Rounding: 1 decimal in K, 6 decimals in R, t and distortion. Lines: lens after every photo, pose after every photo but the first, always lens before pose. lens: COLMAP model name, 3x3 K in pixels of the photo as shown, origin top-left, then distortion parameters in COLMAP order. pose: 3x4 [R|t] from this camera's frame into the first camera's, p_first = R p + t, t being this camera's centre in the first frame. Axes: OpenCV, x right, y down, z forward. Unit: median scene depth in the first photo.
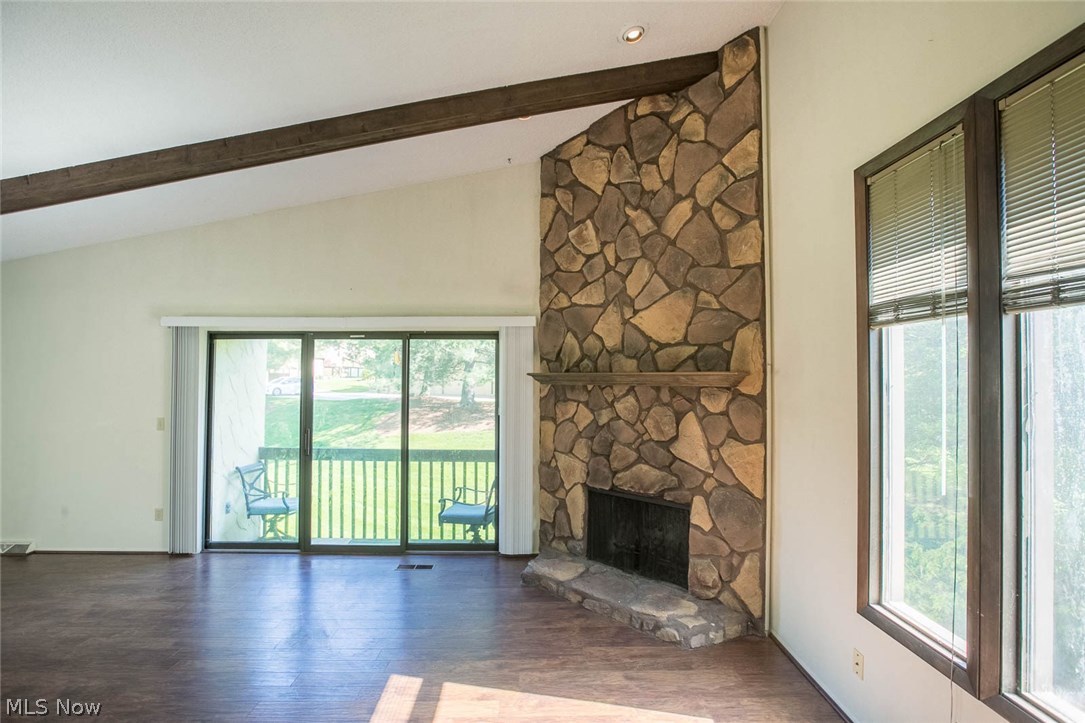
lens RADIAL K [[505.3, 0, 542.7], [0, 505.3, 367.6], [0, 0, 1]] dist [-0.062203, 0.026152]
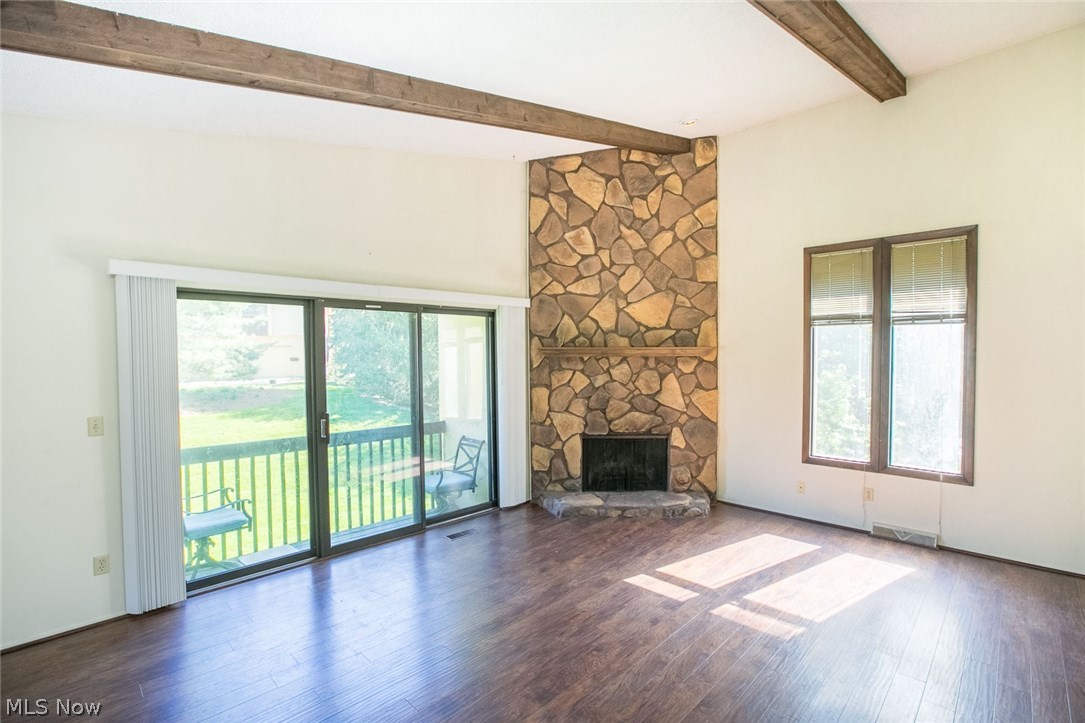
lens RADIAL K [[505.3, 0, 542.7], [0, 505.3, 367.6], [0, 0, 1]] dist [-0.062203, 0.026152]
pose [[0.712315, -0.024793, 0.701421, -0.901903], [-0.007669, 0.999041, 0.043101, 0.007177], [-0.701818, -0.036080, 0.711442, 0.159741]]
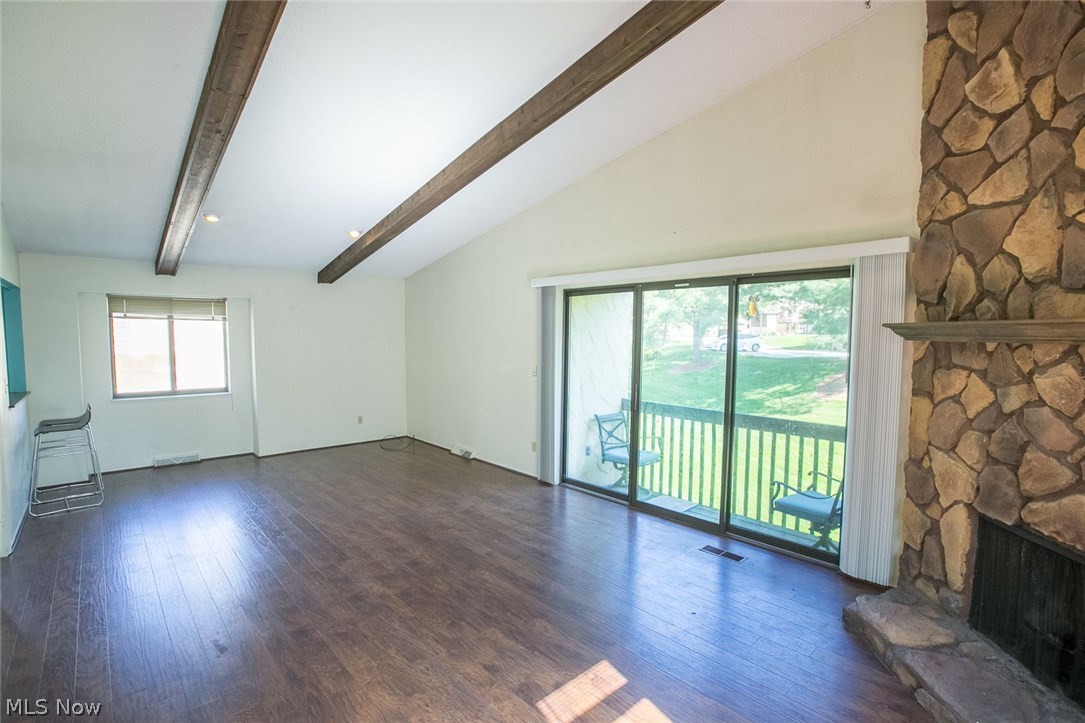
lens RADIAL K [[519.5, 0, 540.4], [0, 519.5, 366.8], [0, 0, 1]] dist [-0.053491, 0.020343]
pose [[0.651455, 0.048370, -0.757143, 0.199174], [0.015476, 0.996911, 0.077003, 0.009726], [0.758529, -0.061882, 0.648694, 0.225169]]
